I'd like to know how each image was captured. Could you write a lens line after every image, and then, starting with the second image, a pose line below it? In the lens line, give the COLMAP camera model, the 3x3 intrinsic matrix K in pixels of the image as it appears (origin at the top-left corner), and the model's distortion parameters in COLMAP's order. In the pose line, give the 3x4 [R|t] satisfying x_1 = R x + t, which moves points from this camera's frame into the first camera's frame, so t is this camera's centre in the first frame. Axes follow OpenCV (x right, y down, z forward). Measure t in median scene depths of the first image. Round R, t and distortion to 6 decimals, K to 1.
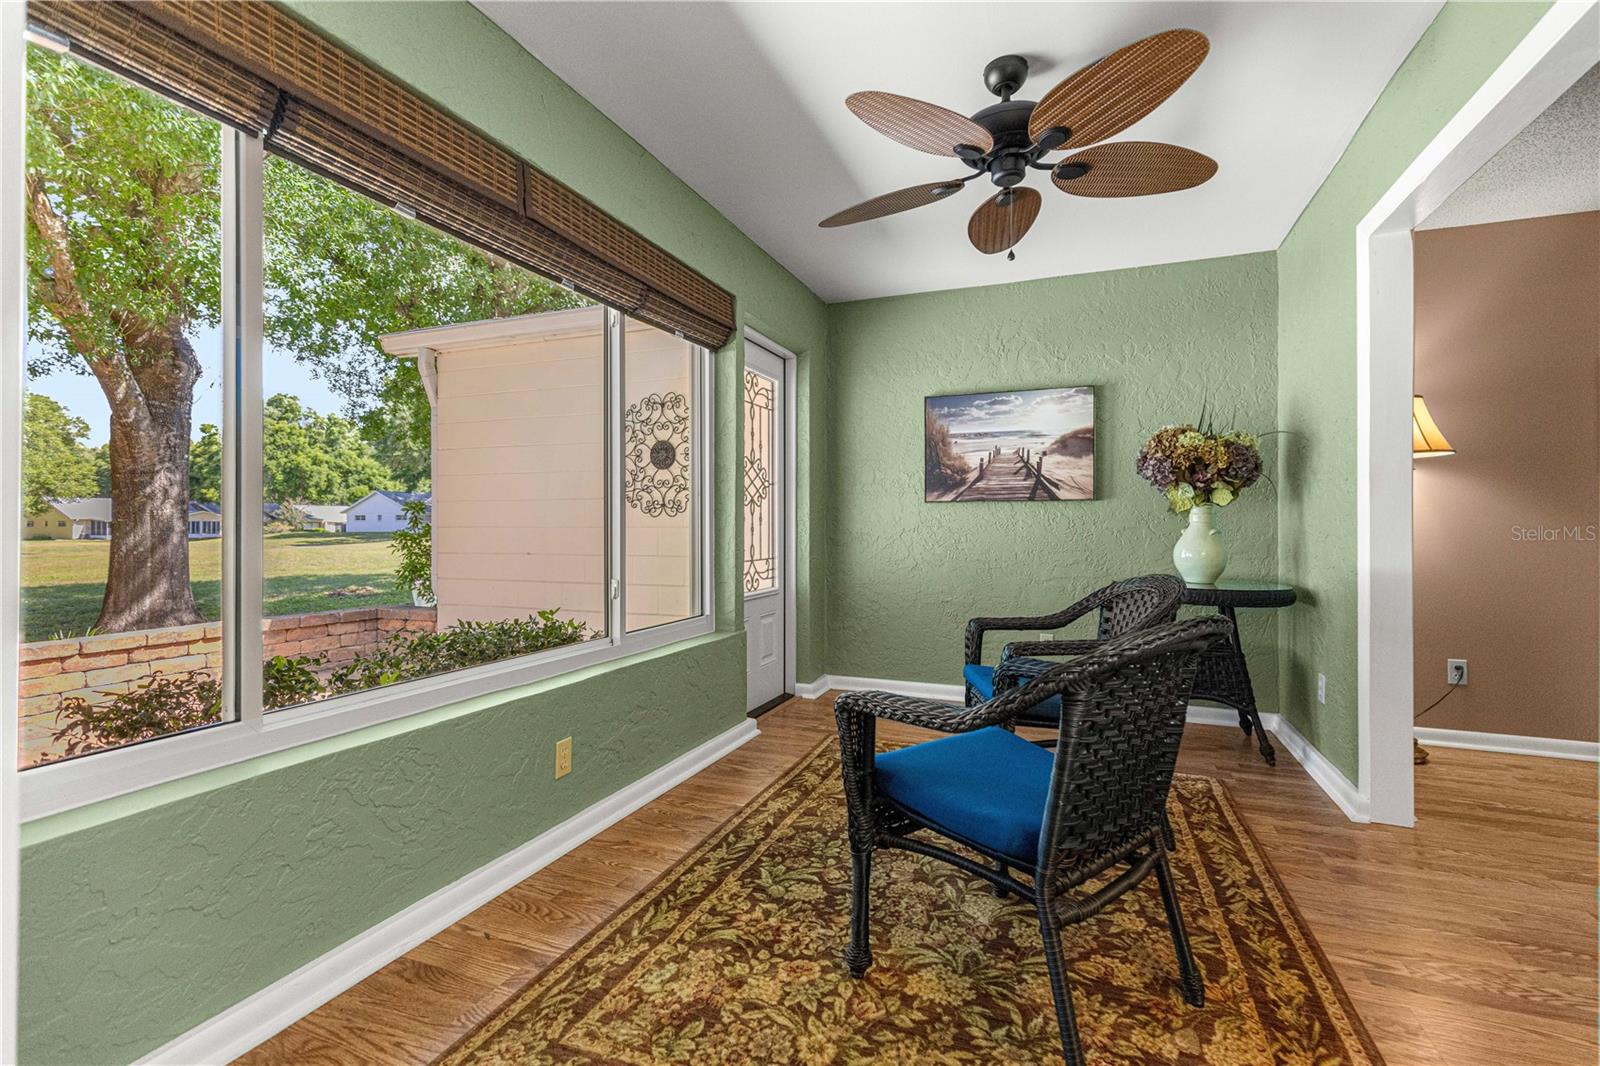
lens RADIAL K [[730.9, 0, 806.0], [0, 730.9, 526.8], [0, 0, 1]] dist [0.000642, -0.000460]
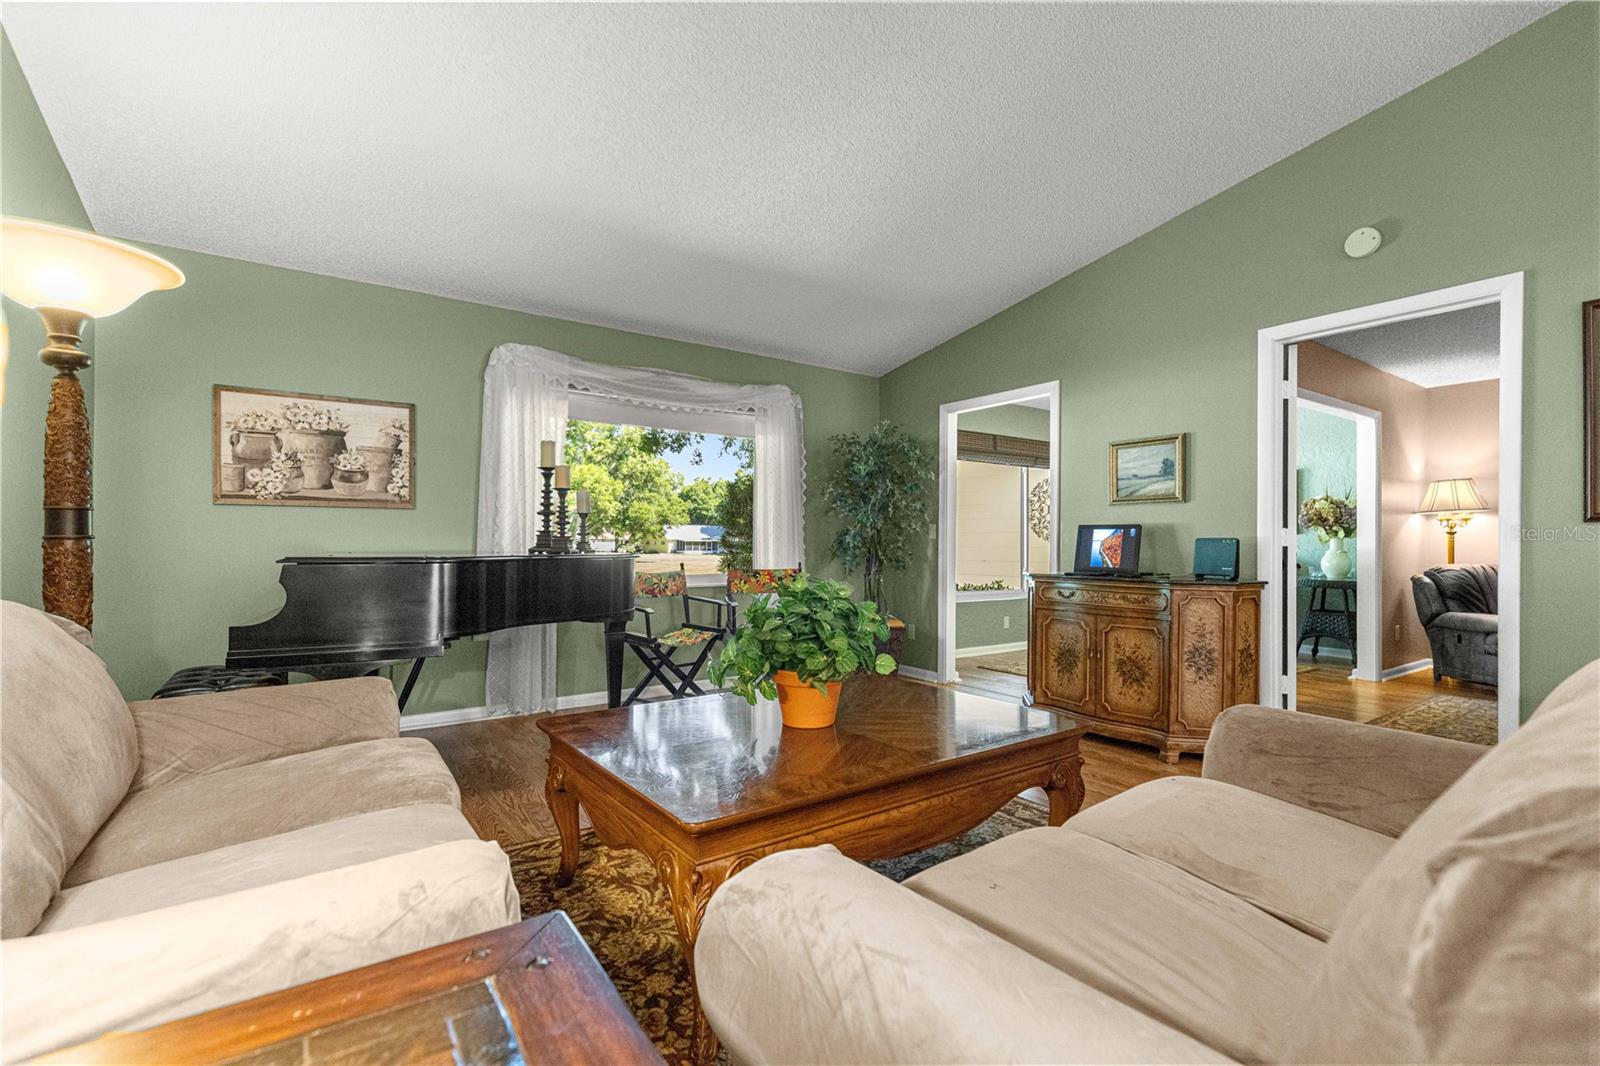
lens RADIAL K [[716.7, 0, 804.7], [0, 716.7, 543.6], [0, 0, 1]] dist [0.005501, -0.000513]
pose [[0.838240, 0.002323, -0.545296, 0.345083], [-0.004088, 0.999990, -0.002025, -0.004946], [0.545285, 0.003927, 0.838241, -1.143432]]
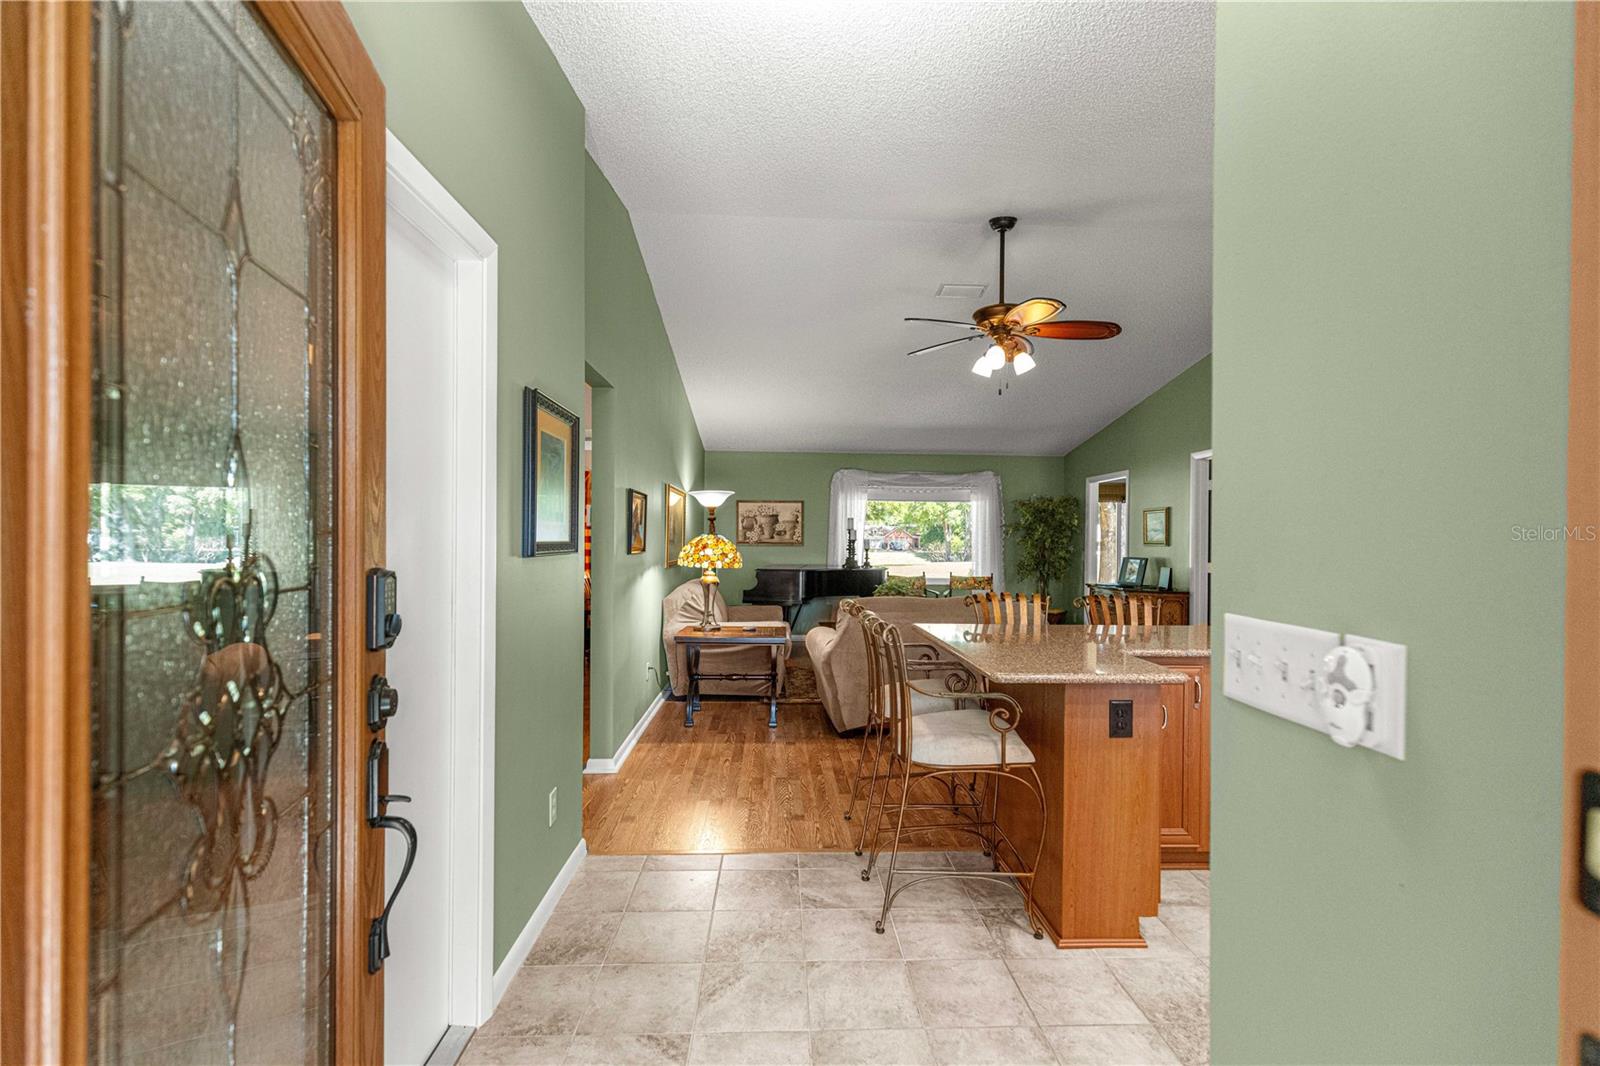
lens RADIAL K [[721.3, 0, 796.1], [0, 721.3, 542.2], [0, 0, 1]] dist [0.002205, -0.000147]
pose [[0.405298, 0.005101, -0.914170, 1.443349], [-0.008609, 0.999961, 0.001763, -0.067975], [0.914144, 0.007155, 0.405326, -1.559322]]
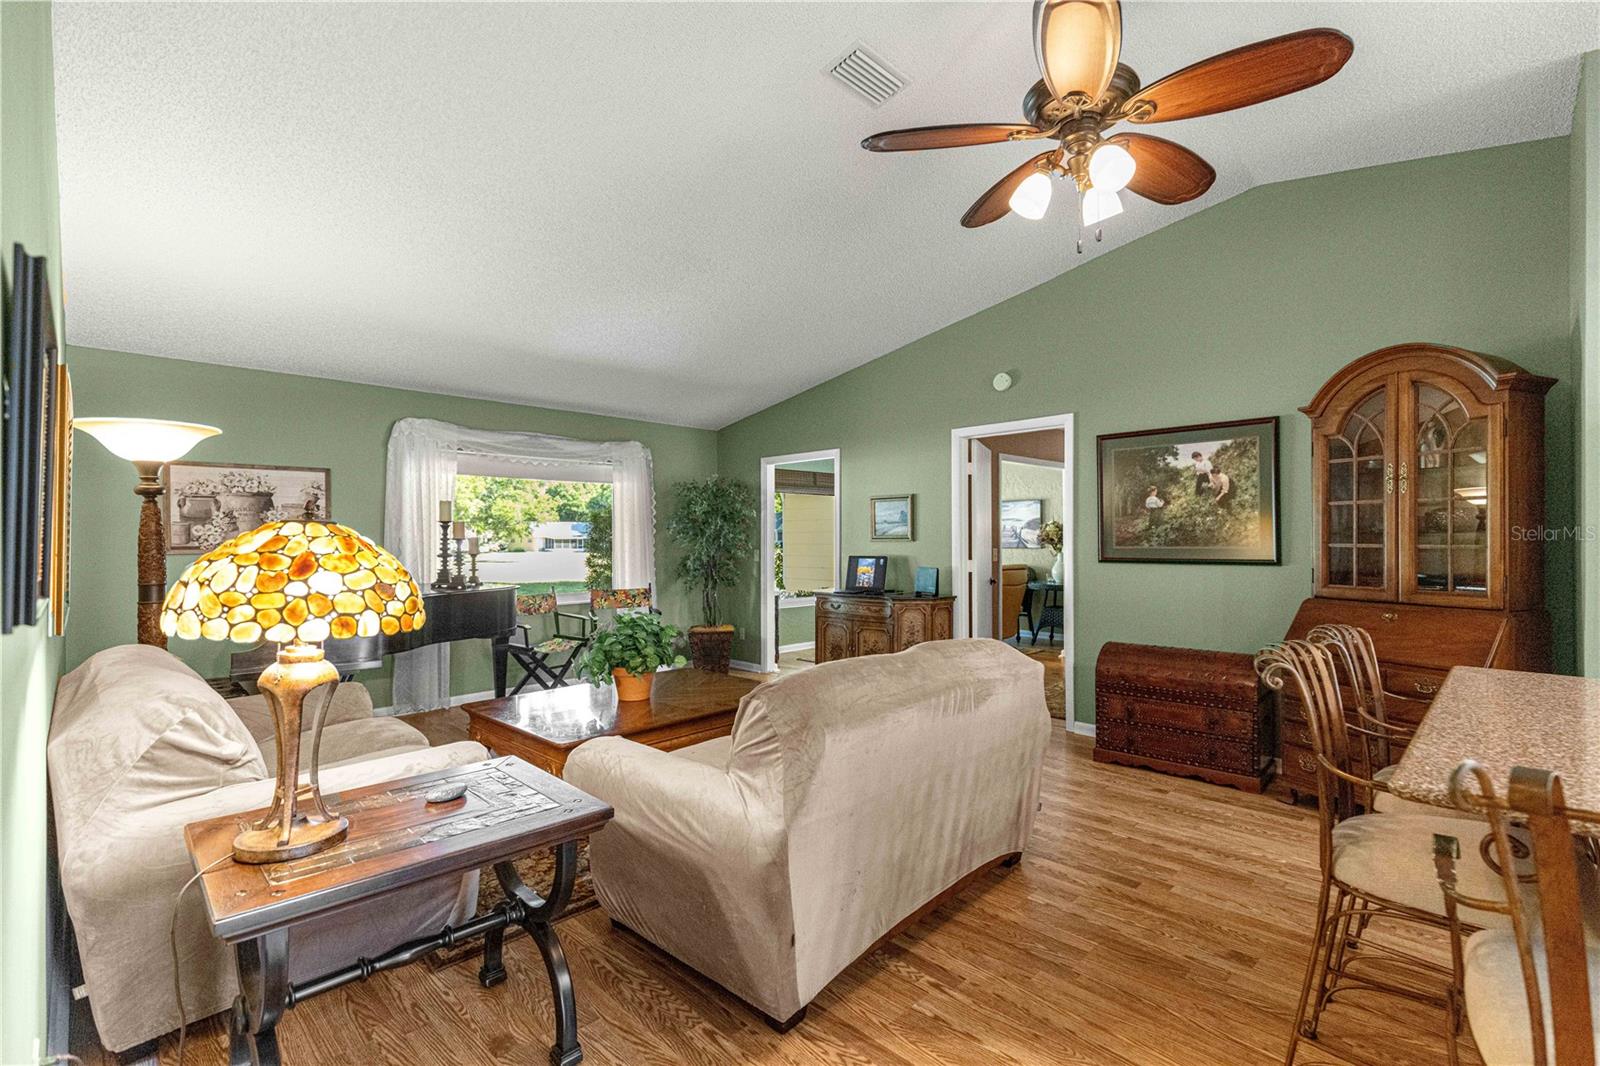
lens RADIAL K [[722.9, 0, 812.6], [0, 722.9, 533.8], [0, 0, 1]] dist [0.000939, -0.000379]
pose [[0.921687, -0.008417, -0.387842, 0.609685], [0.006070, 0.999955, -0.007276, -0.069023], [0.387886, 0.004352, 0.921697, -1.436121]]
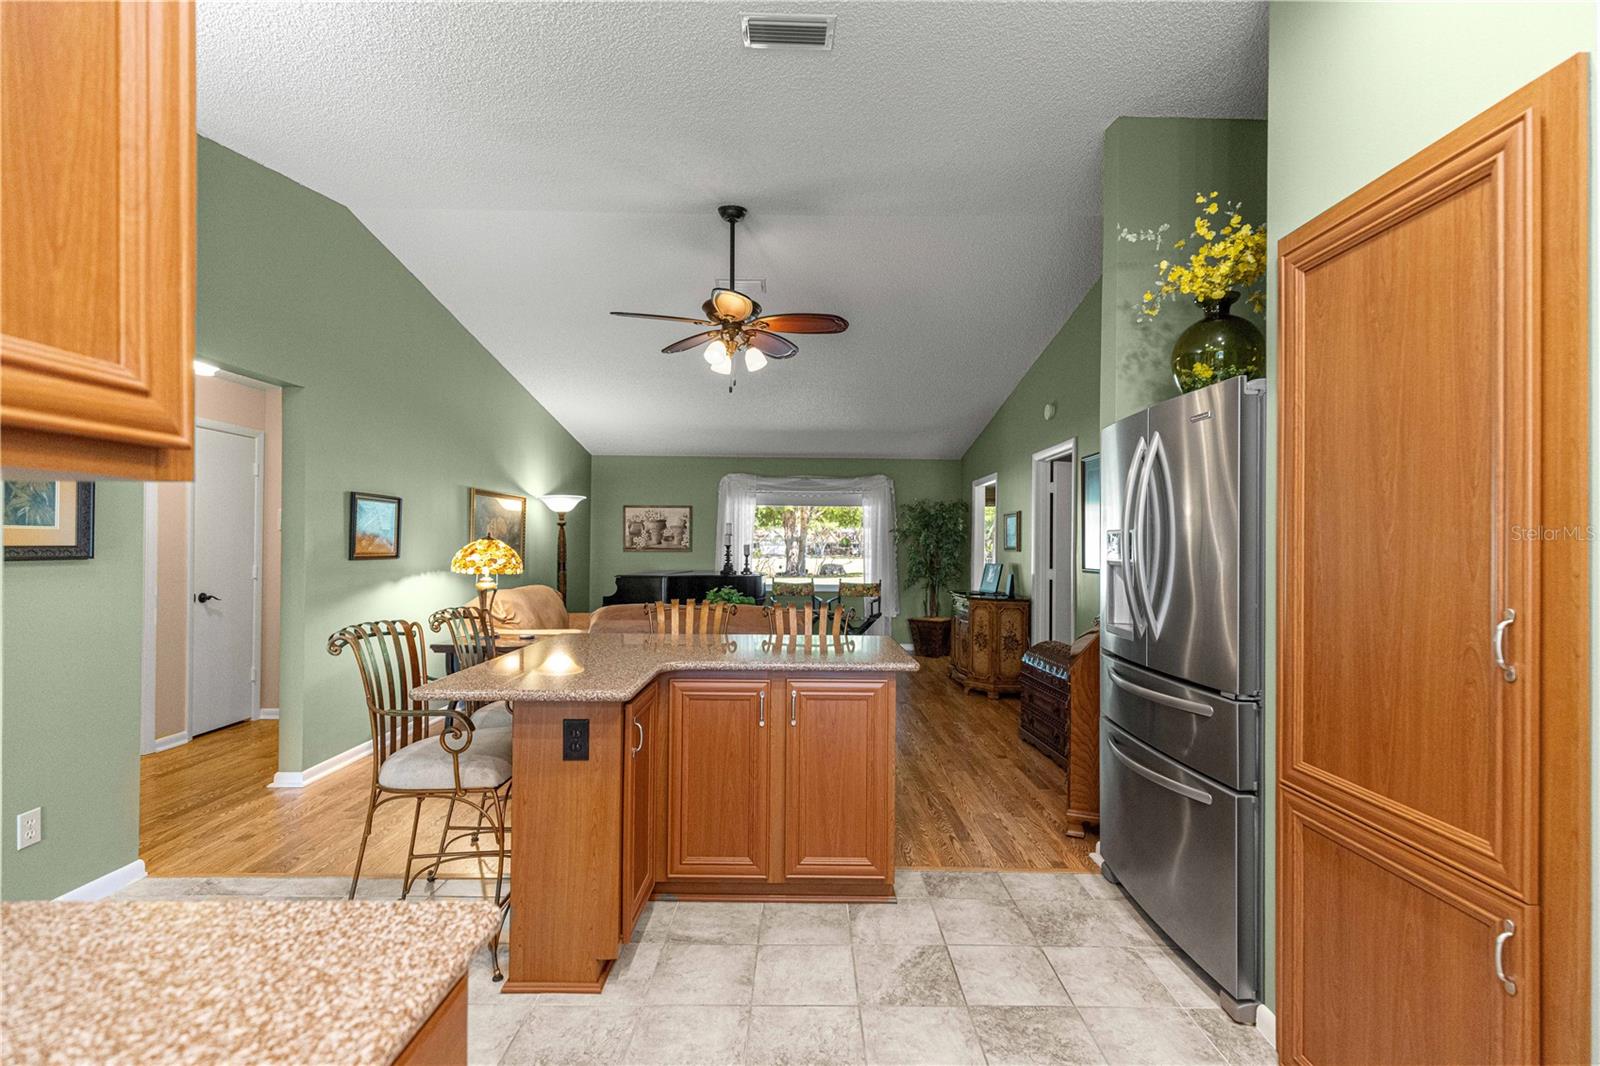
lens RADIAL K [[723.8, 0, 799.0], [0, 723.8, 540.8], [0, 0, 1]] dist [0.000176, -0.000291]
pose [[0.371408, -0.004995, -0.928457, 1.570946], [-0.008408, 0.999926, -0.008743, -0.069489], [0.928432, 0.011054, 0.371338, -1.135587]]
